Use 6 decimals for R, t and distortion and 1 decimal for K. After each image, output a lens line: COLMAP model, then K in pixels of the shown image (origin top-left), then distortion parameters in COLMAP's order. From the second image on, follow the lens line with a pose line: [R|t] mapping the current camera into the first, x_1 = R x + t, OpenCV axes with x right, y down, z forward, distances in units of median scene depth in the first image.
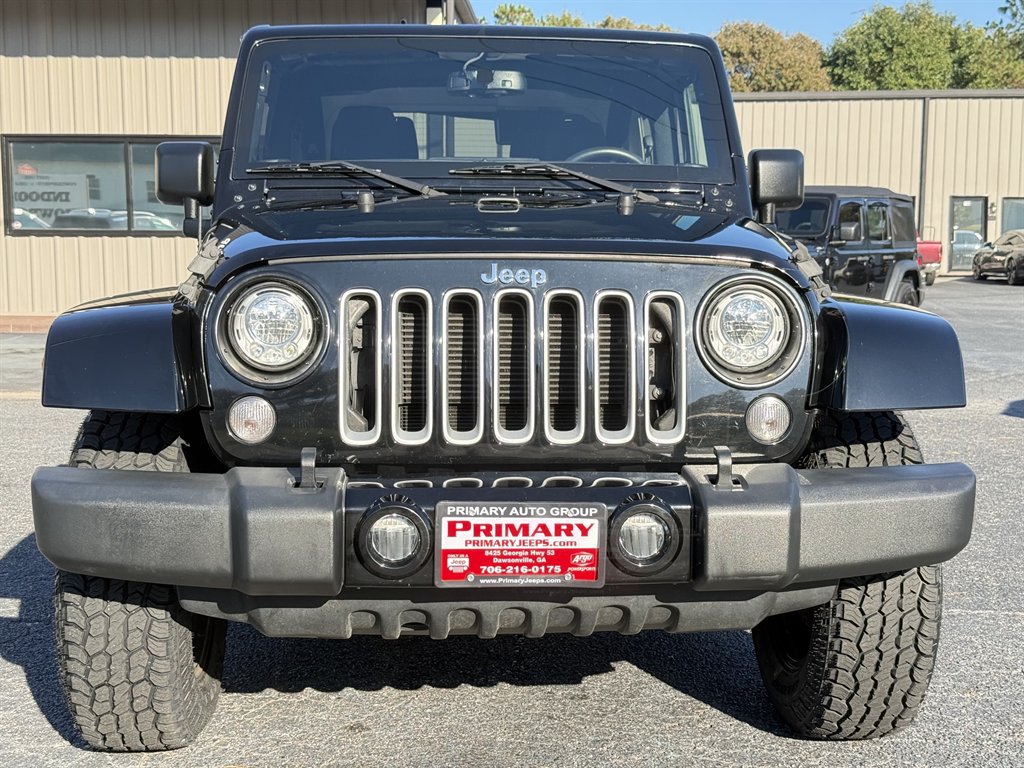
lens RADIAL K [[1477.6, 0, 509.4], [0, 1477.6, 383.6], [0, 0, 1]] dist [0.109997, 0.000000]
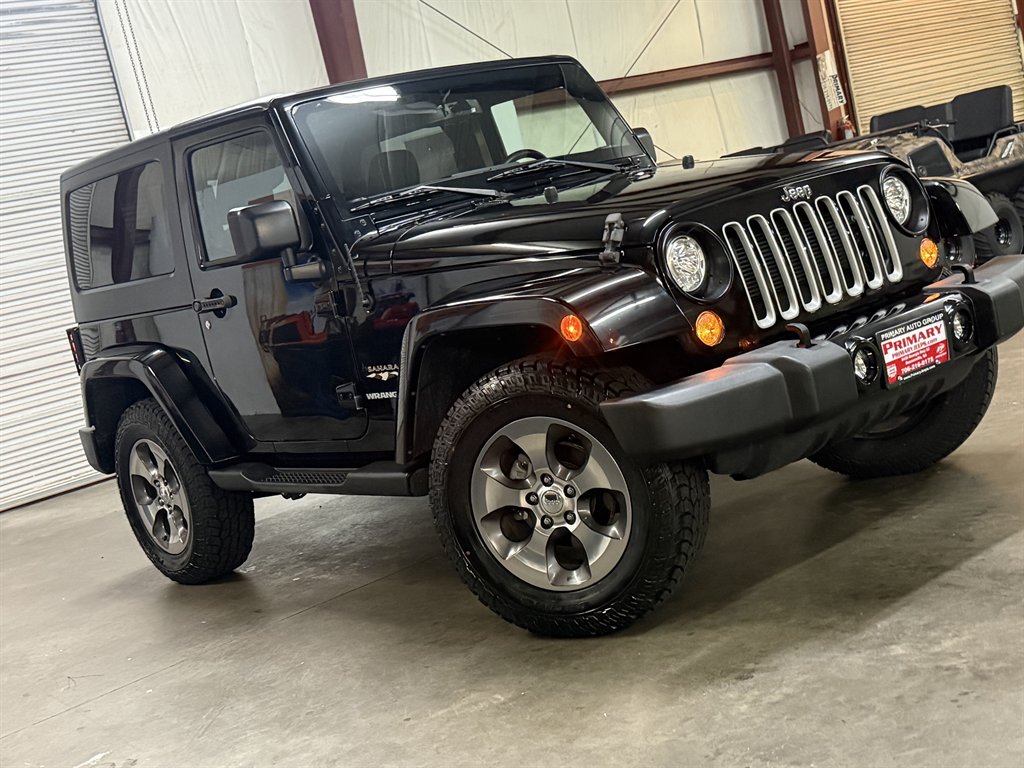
lens RADIAL K [[1477.6, 0, 510.0], [0, 1477.6, 387.9], [0, 0, 1]] dist [0.109997, 0.000000]
pose [[0.788060, -0.262546, 0.556805, -1.183427], [0.285144, 0.957292, 0.047813, -0.044495], [-0.545578, 0.121090, 0.829266, -0.037653]]
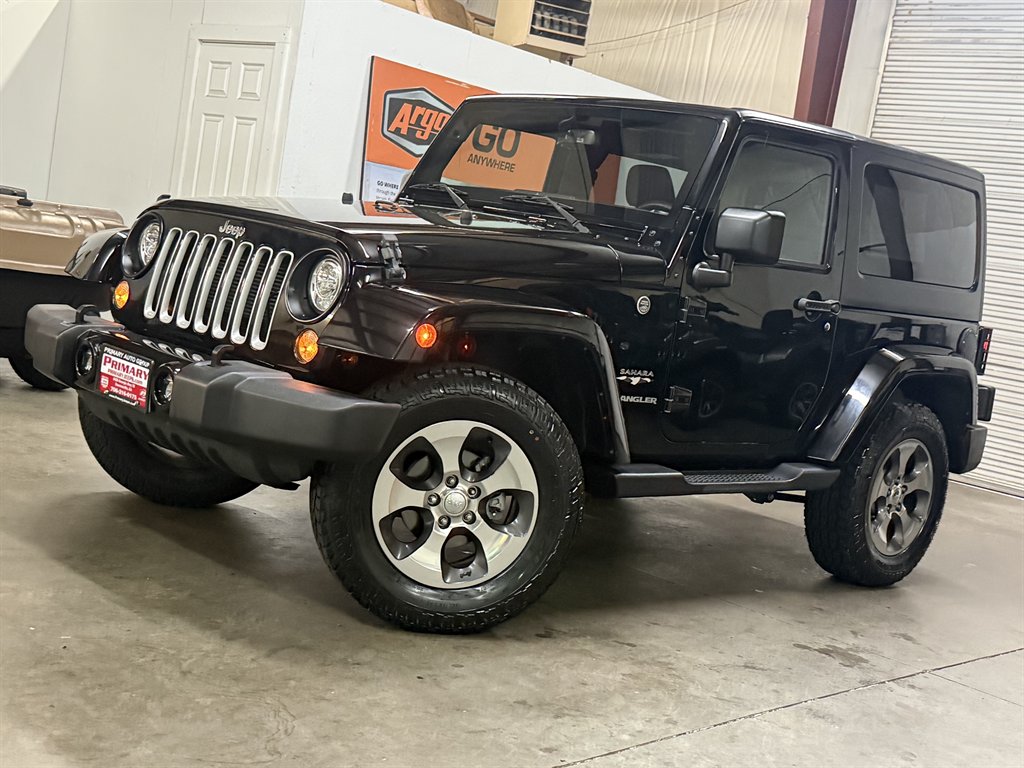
lens RADIAL K [[1456.0, 0, 517.2], [0, 1456.0, 379.8], [0, 0, 1]] dist [0.055701, 0.000000]
pose [[0.646712, 0.167182, -0.744187, 1.487999], [-0.228445, 0.973349, 0.020140, -0.020176], [0.727720, 0.156981, 0.667668, 0.238670]]
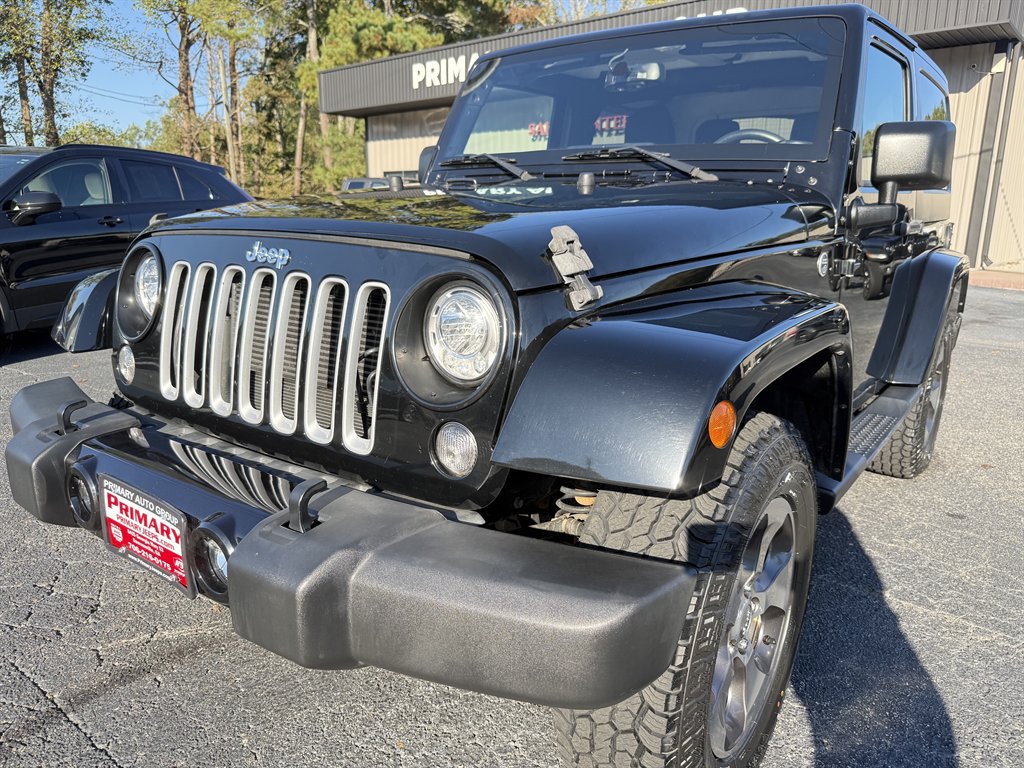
lens RADIAL K [[740.7, 0, 506.5], [0, 740.7, 386.2], [0, 0, 1]] dist [-0.003238, -0.009509]
pose [[0.761187, 0.156983, -0.629246, 0.486308], [-0.073394, 0.984880, 0.156923, -0.082591], [0.644366, -0.073265, 0.761199, 0.787454]]
